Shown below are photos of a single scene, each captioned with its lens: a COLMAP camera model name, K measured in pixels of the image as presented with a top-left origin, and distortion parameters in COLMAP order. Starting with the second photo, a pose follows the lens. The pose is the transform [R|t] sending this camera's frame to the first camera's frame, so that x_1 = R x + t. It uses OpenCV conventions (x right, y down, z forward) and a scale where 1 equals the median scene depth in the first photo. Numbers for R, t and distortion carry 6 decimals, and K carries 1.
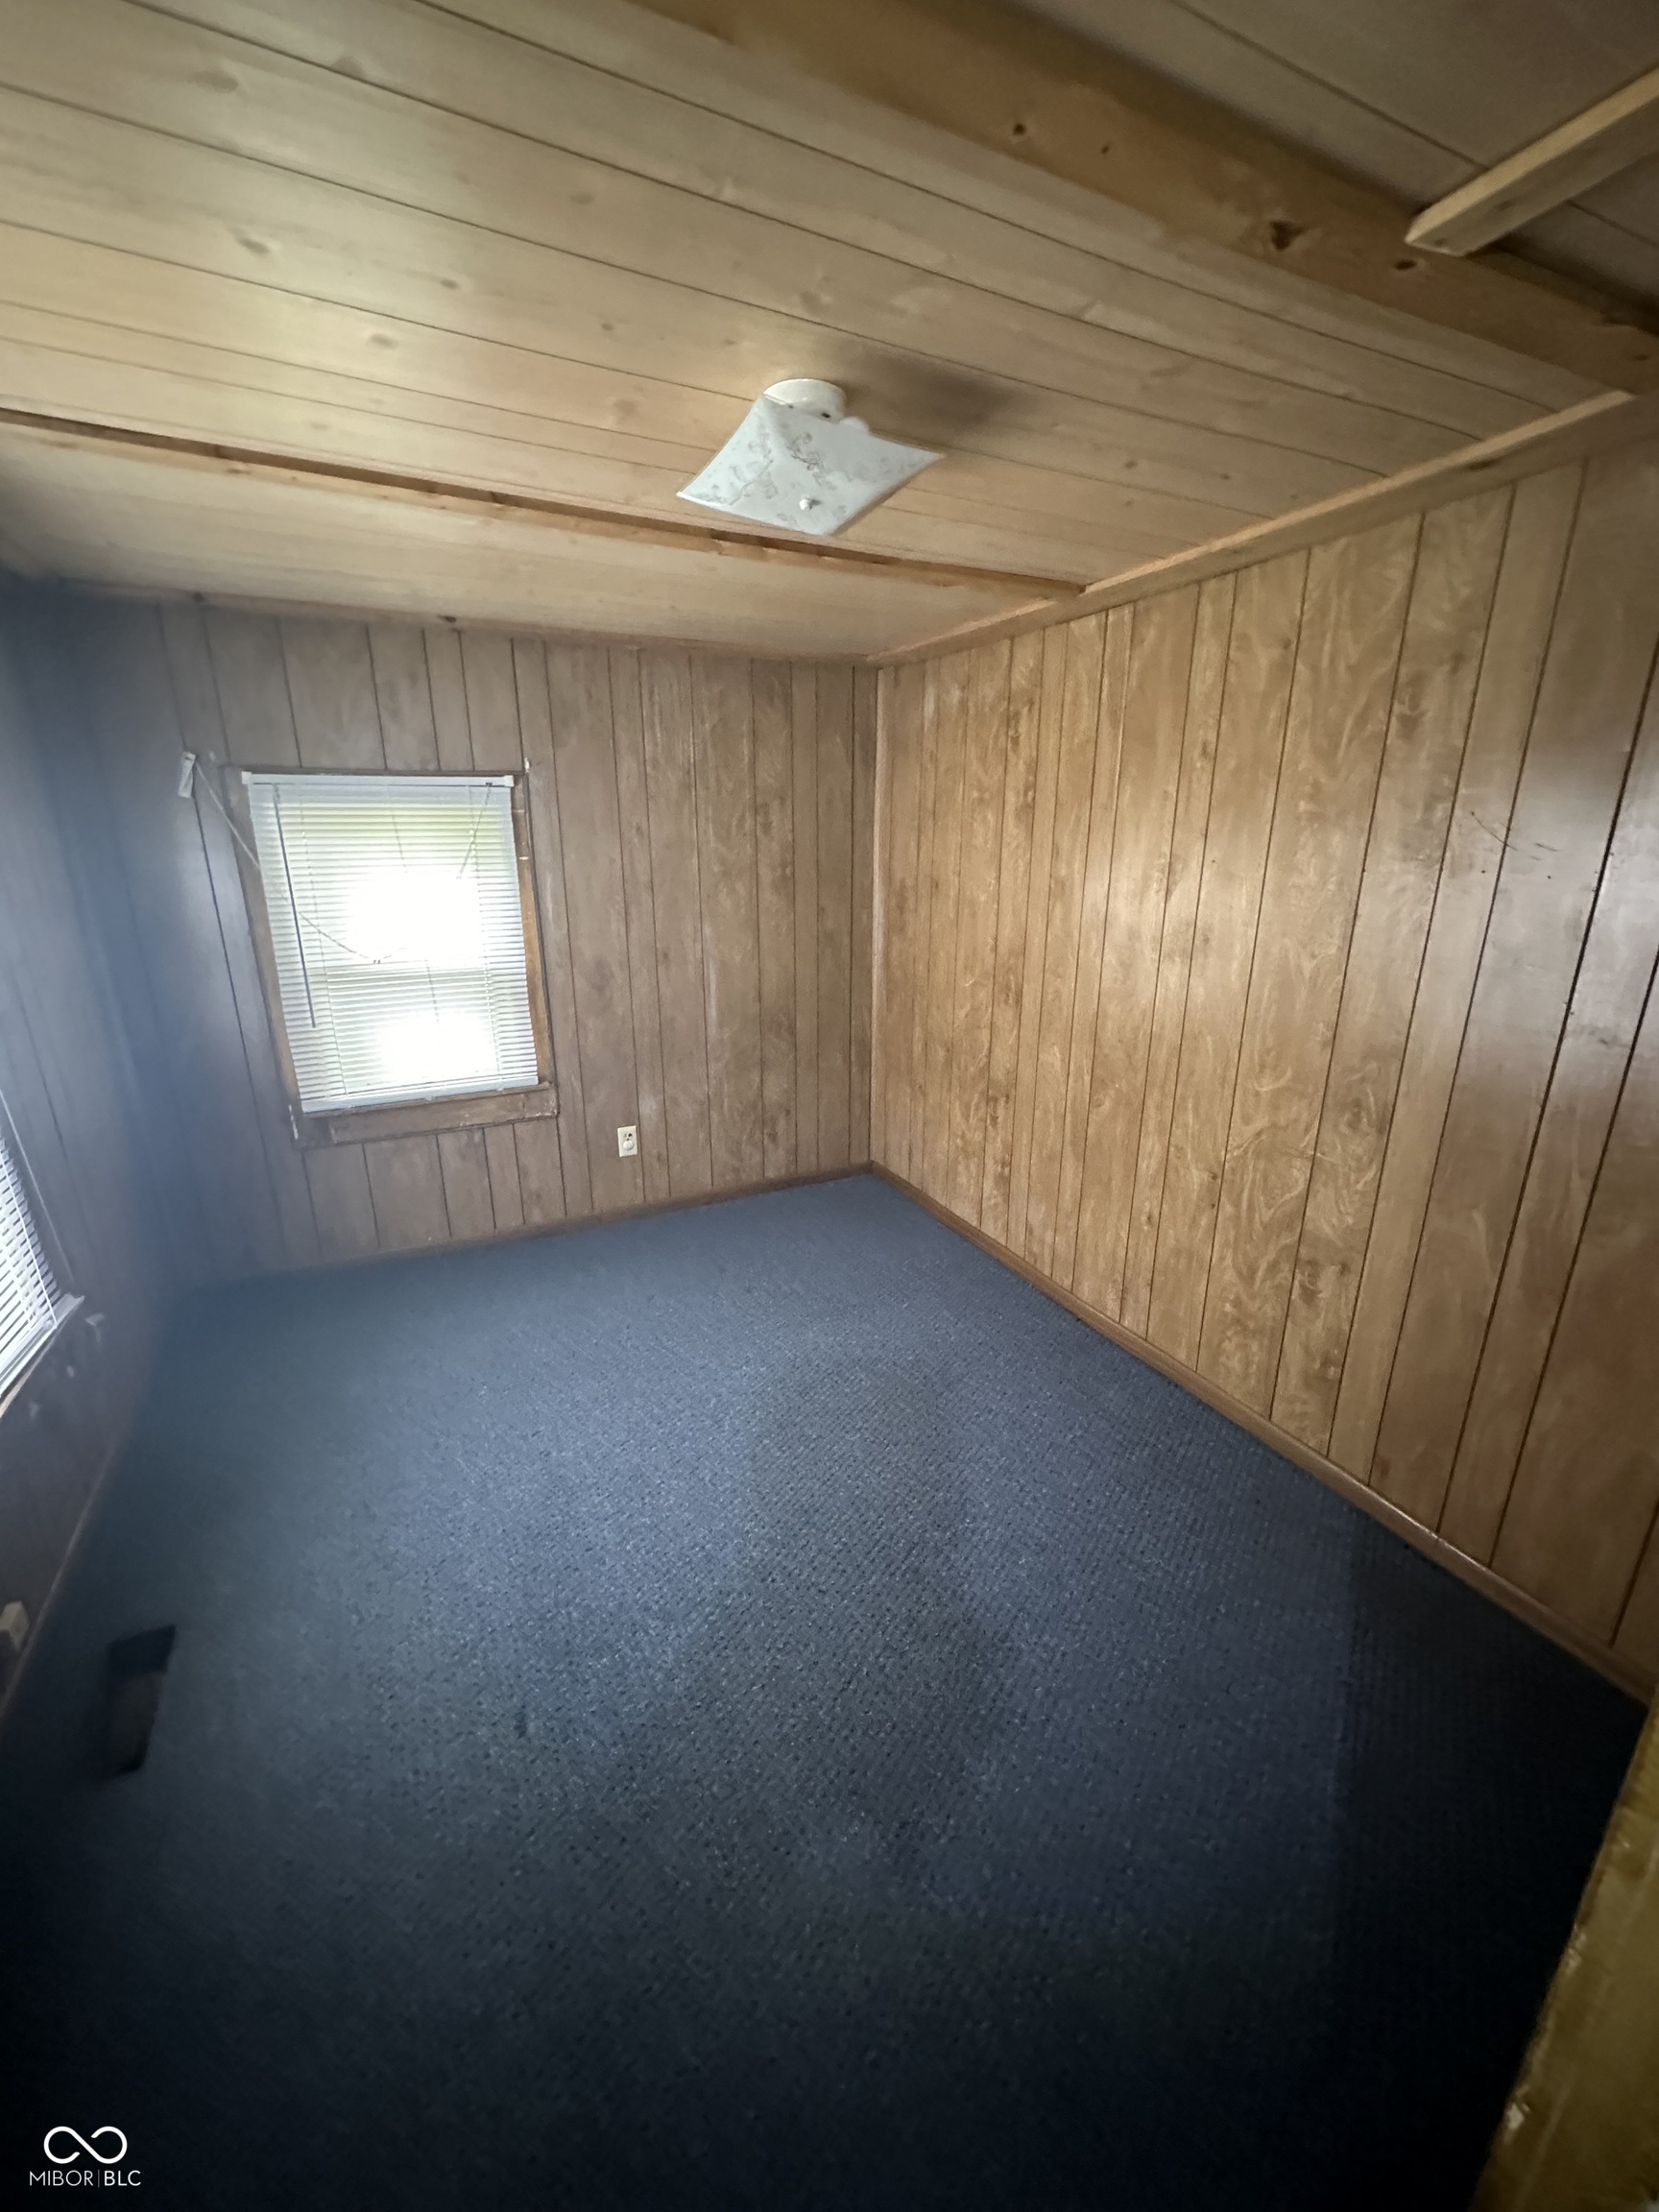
lens RADIAL K [[884.9, 0, 834.0], [0, 884.9, 1107.0], [0, 0, 1]] dist [-0.009462, 0.001255]
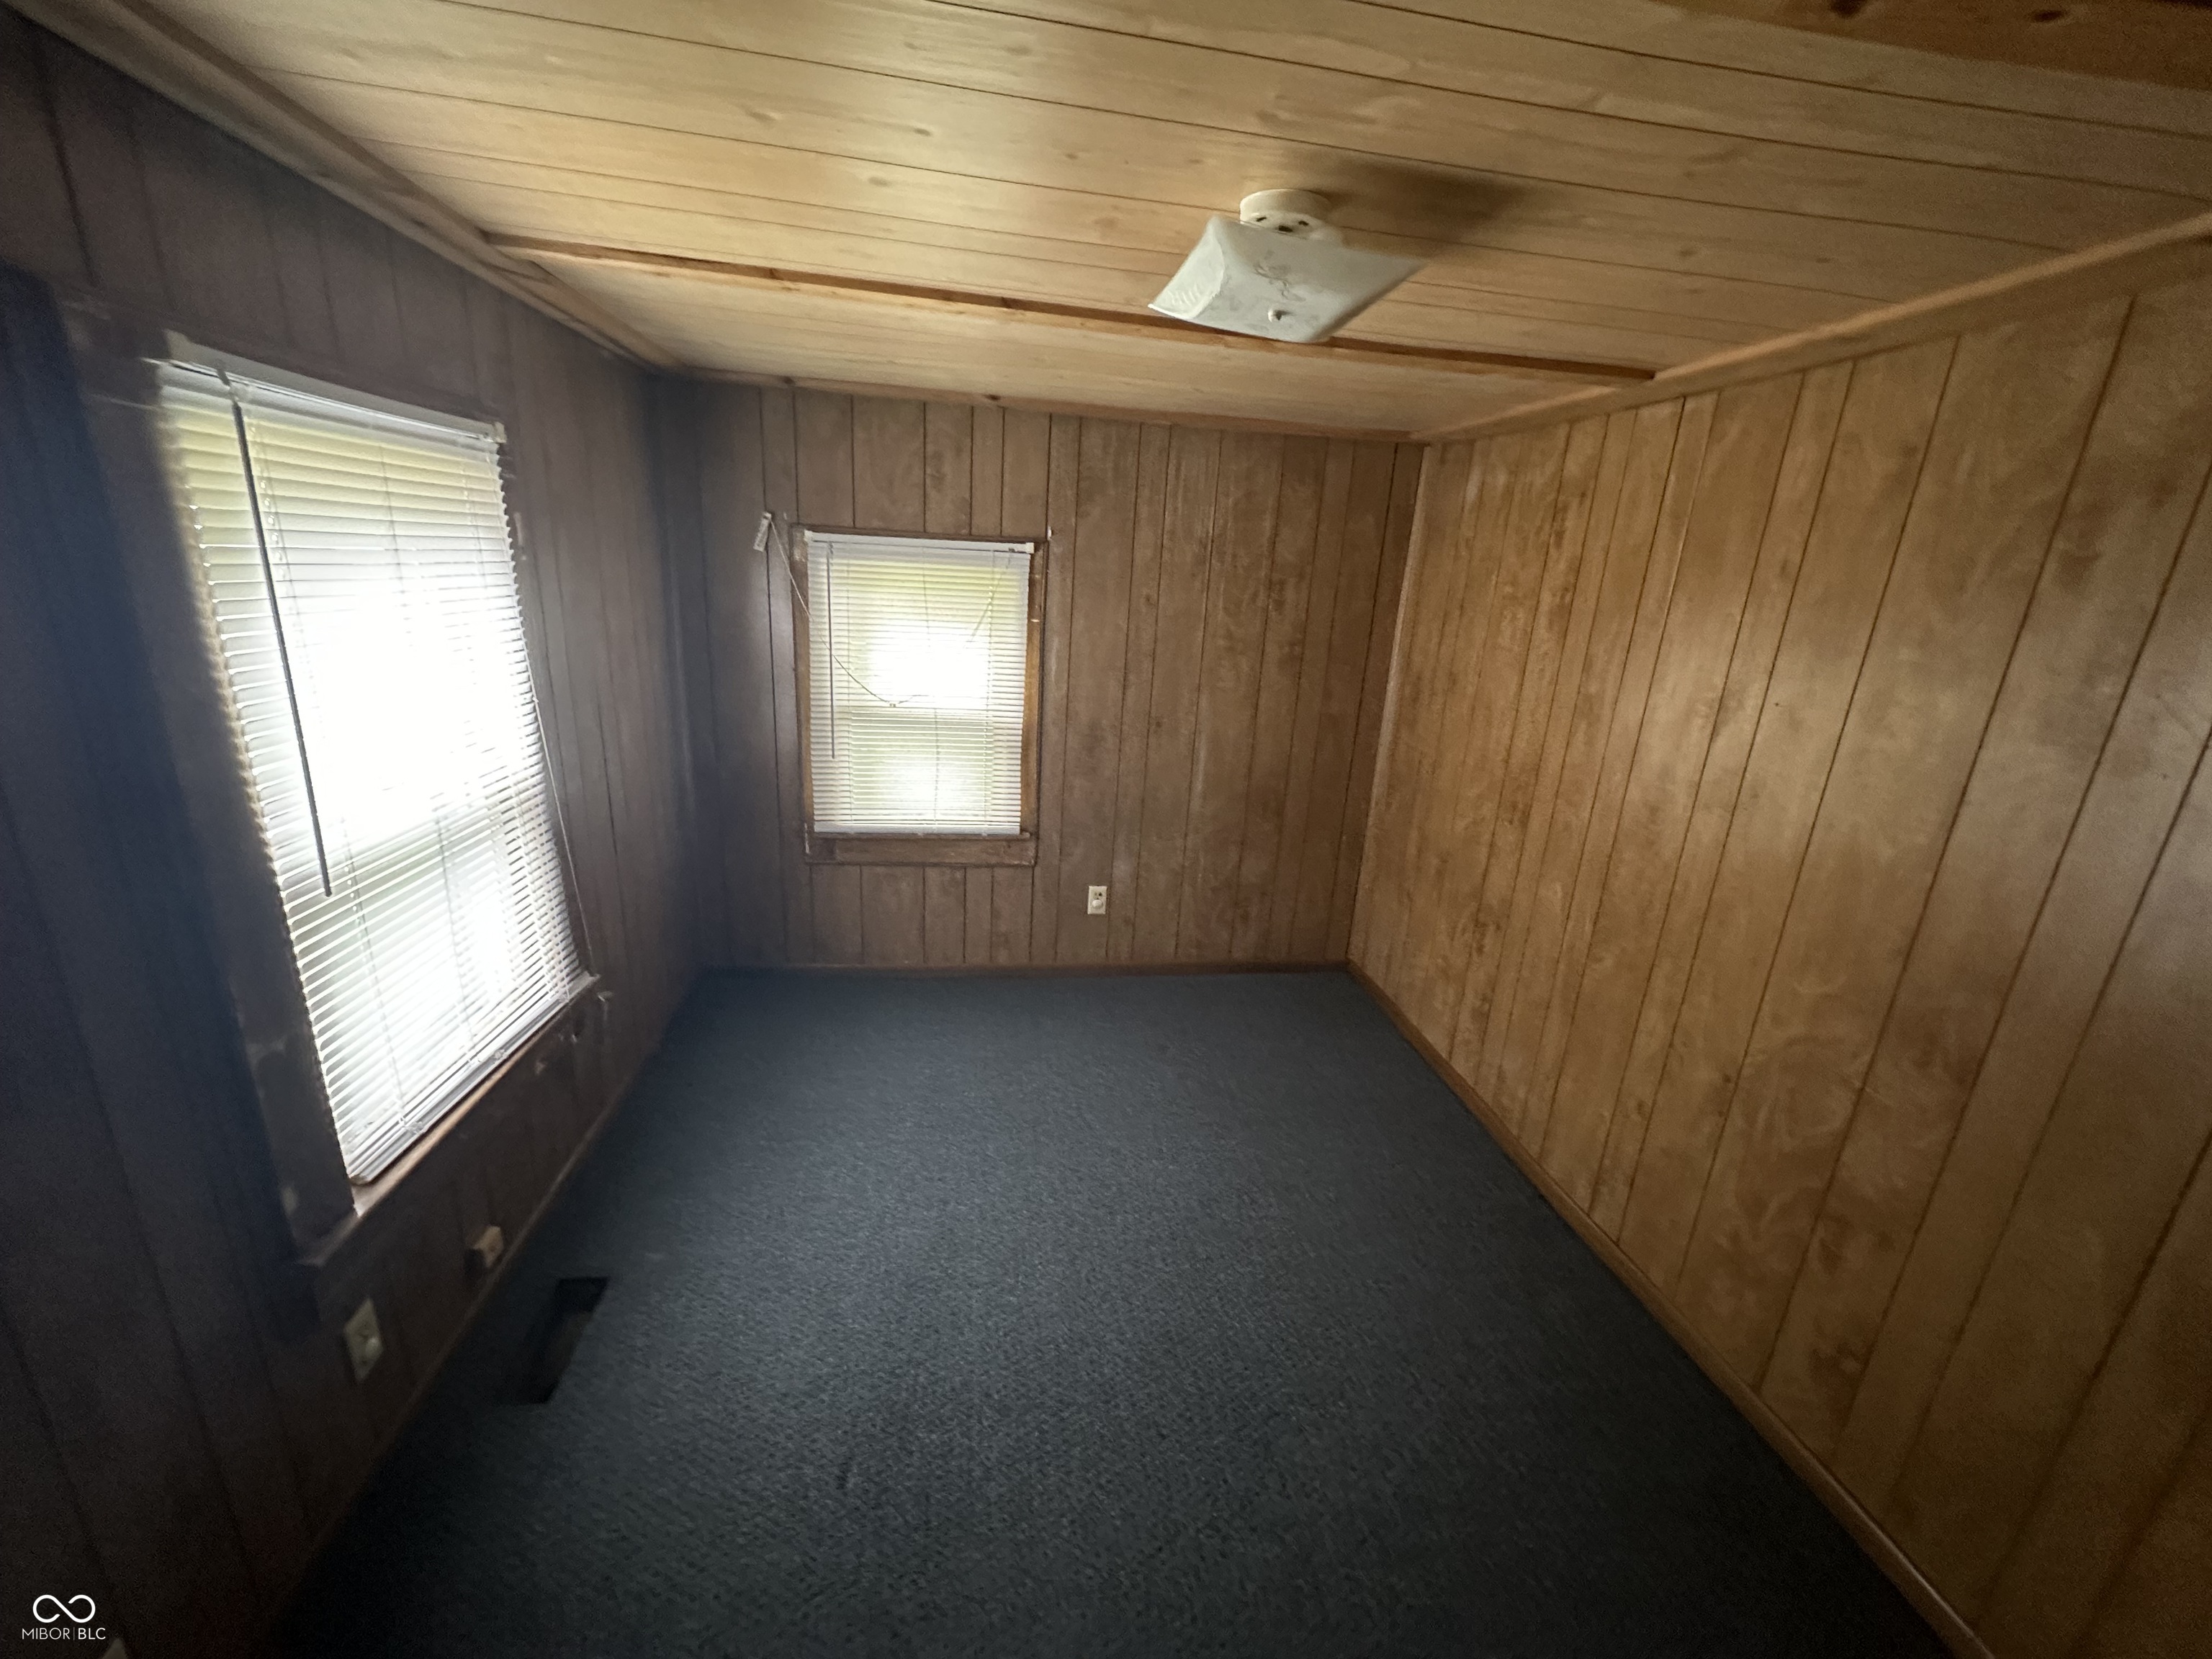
lens RADIAL K [[884.9, 0, 1109.6], [0, 884.9, 828.4], [0, 0, 1]] dist [-0.009462, 0.001255]
pose [[0.948162, 0.143409, -0.283588, 0.090446], [-0.149686, 0.988733, -0.000471, -0.070871], [0.280325, 0.042896, 0.958946, 0.043305]]
